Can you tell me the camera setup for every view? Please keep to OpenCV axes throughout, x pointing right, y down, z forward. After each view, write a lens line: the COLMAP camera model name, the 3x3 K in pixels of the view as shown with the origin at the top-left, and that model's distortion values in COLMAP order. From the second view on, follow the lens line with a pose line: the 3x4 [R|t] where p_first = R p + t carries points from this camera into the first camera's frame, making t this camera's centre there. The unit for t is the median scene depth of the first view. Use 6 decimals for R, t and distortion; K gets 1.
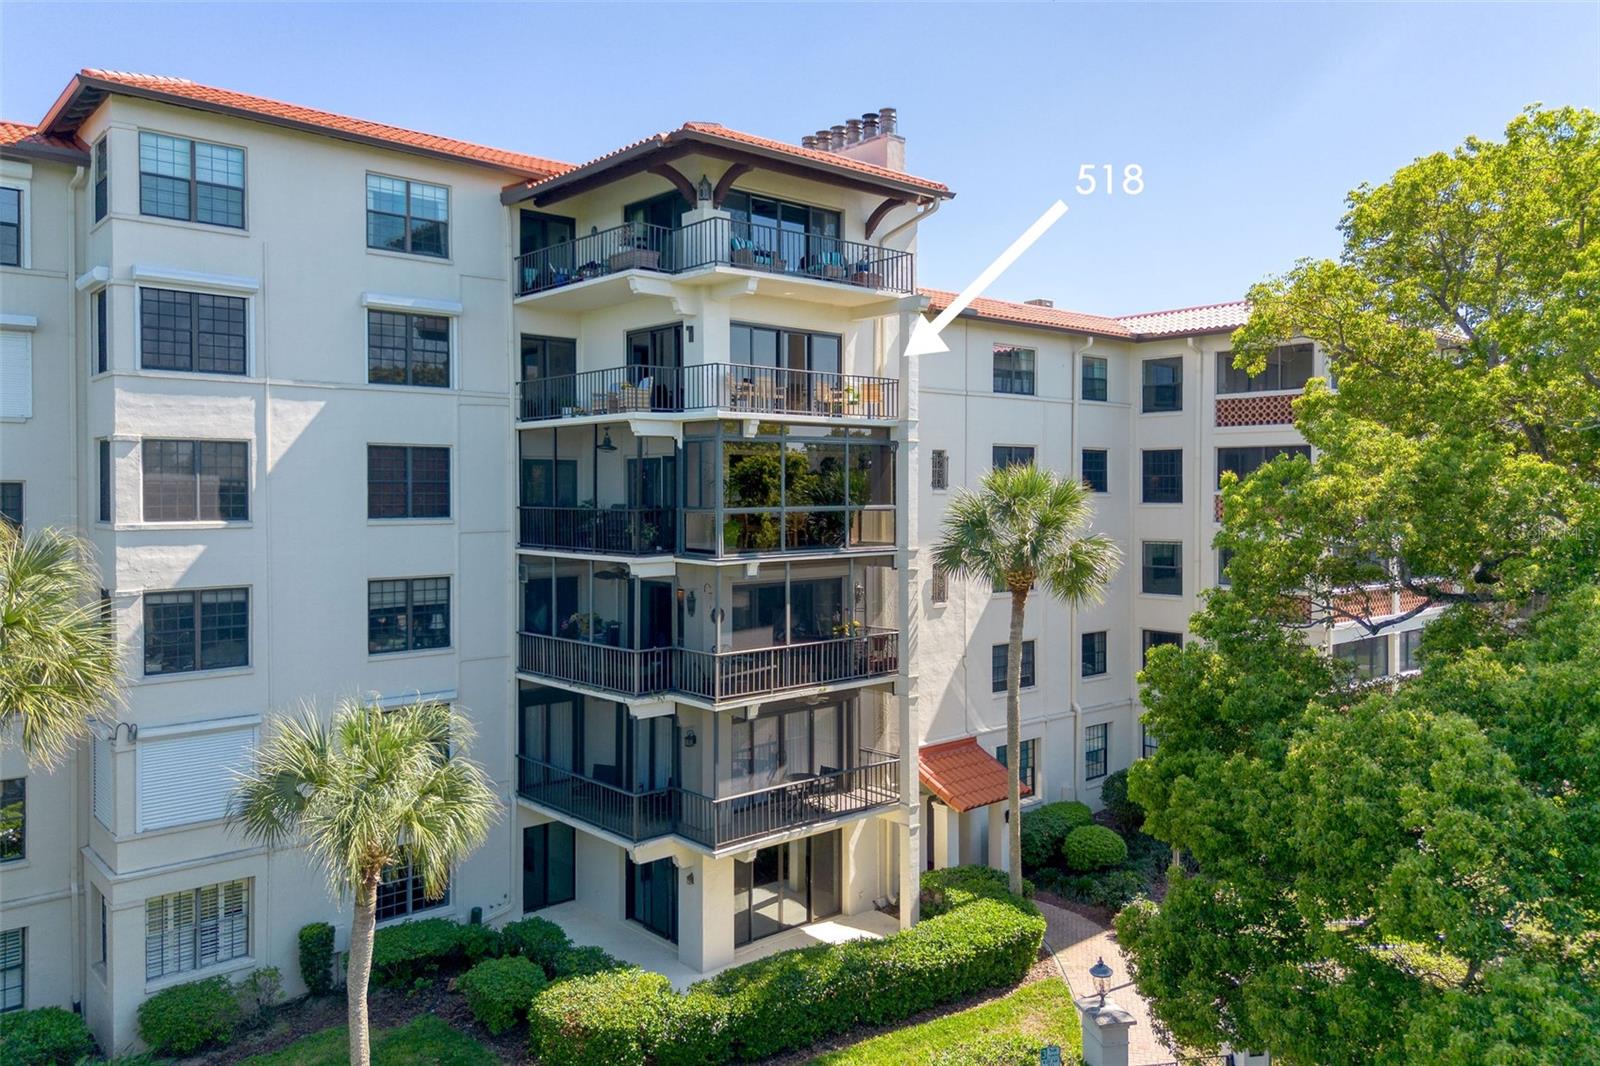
lens RADIAL K [[1149.2, 0, 807.2], [0, 1149.2, 478.9], [0, 0, 1]] dist [0.040725, -0.000397]
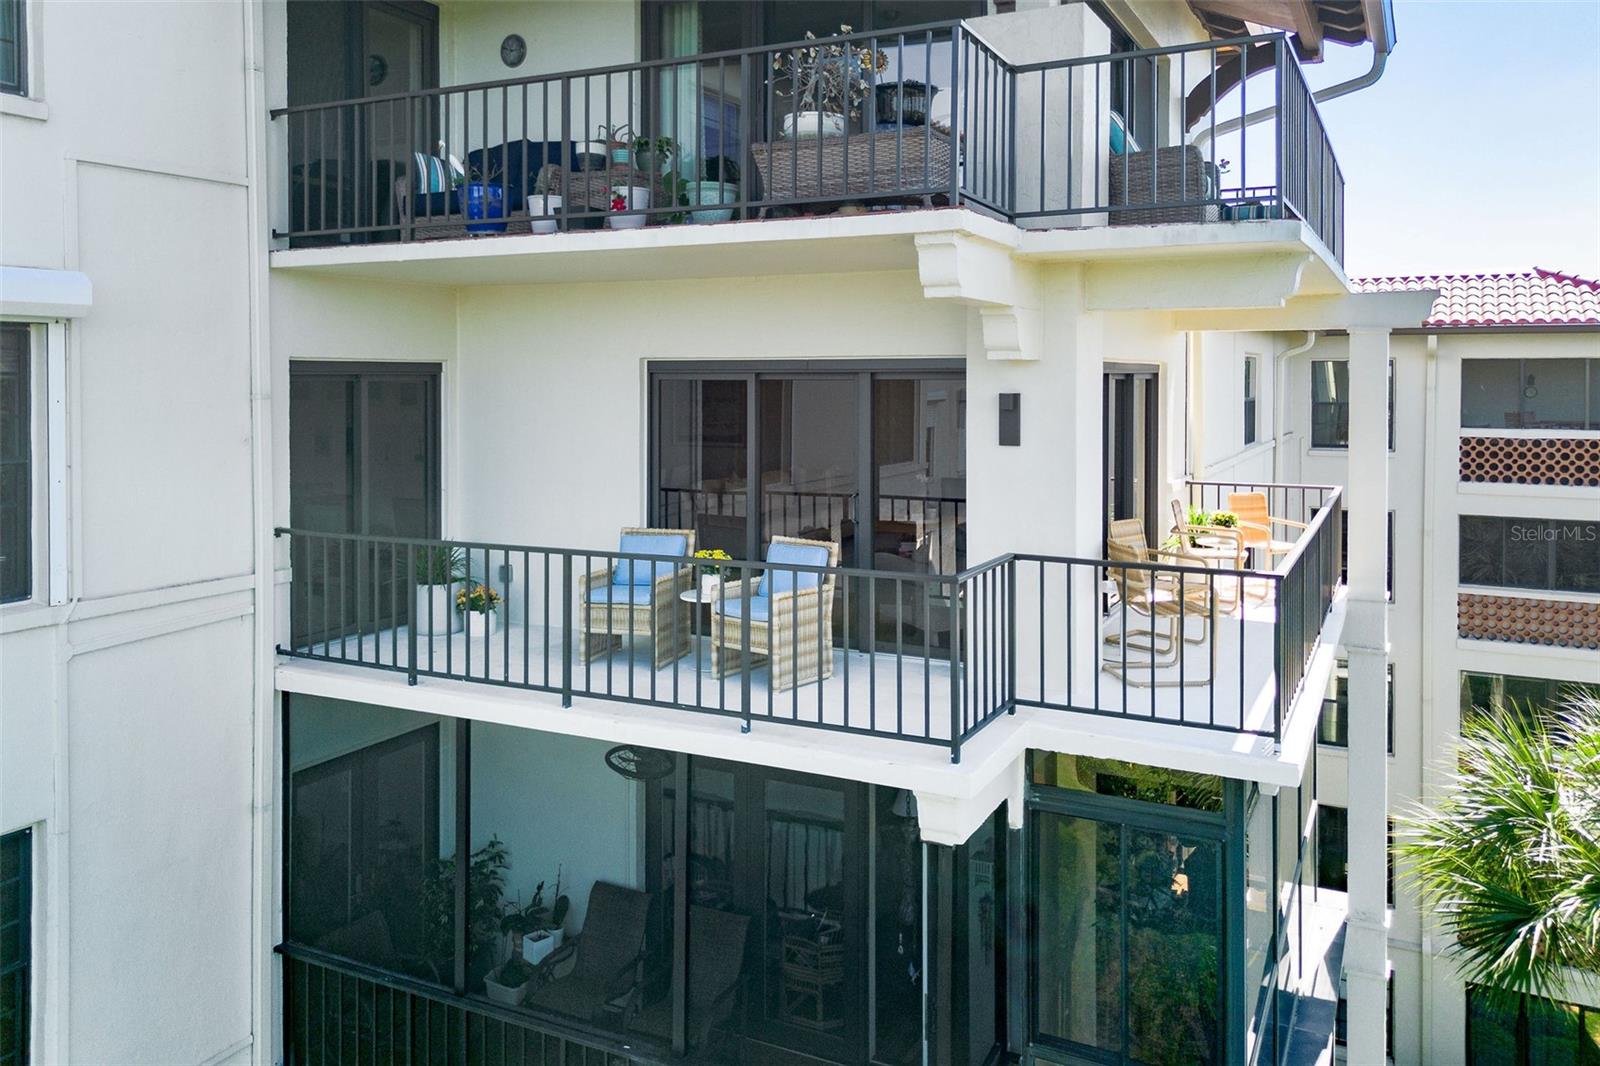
lens RADIAL K [[1203.1, 0, 839.0], [0, 1203.1, 387.1], [0, 0, 1]] dist [0.006857, 0.003045]
pose [[0.927439, 0.002710, 0.373964, -0.238356], [-0.009742, 0.999809, 0.016917, -0.129296], [-0.373847, -0.019333, 0.927289, 0.668575]]
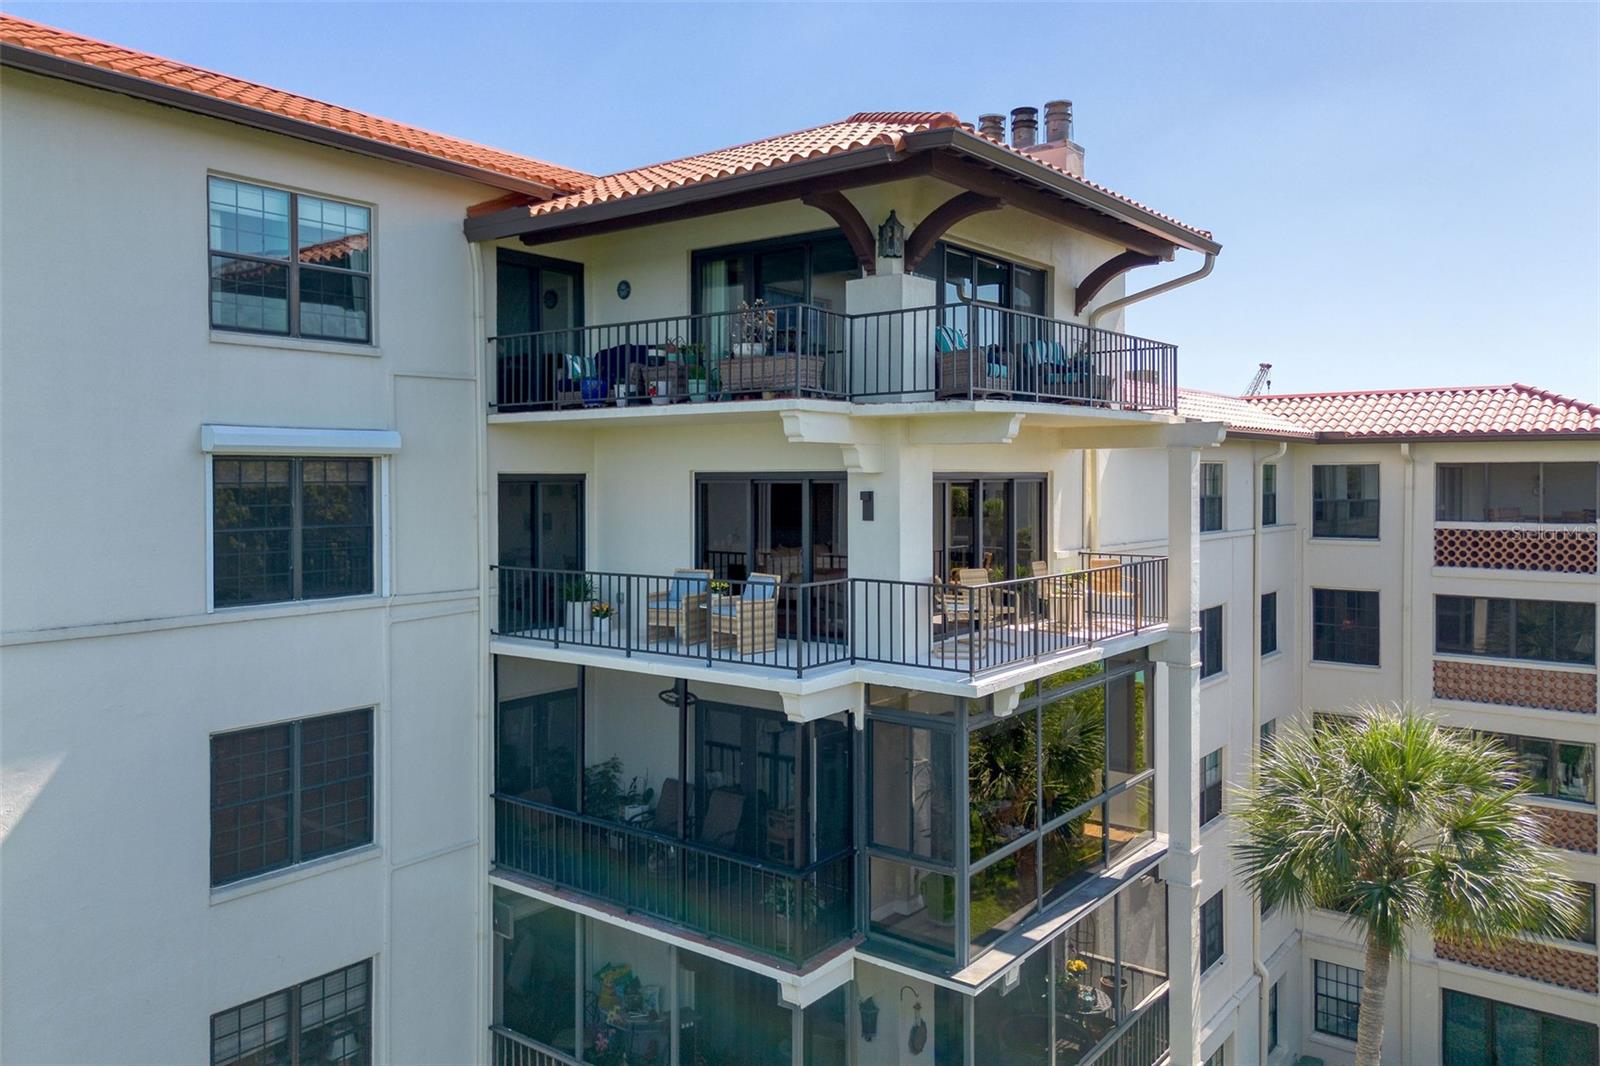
lens RADIAL K [[1149.2, 0, 807.2], [0, 1149.2, 478.9], [0, 0, 1]] dist [0.040725, -0.000397]
pose [[0.984032, 0.002025, 0.177978, -0.206091], [-0.004282, 0.999915, 0.012299, -0.134691], [-0.177938, -0.012864, 0.983958, 0.444054]]
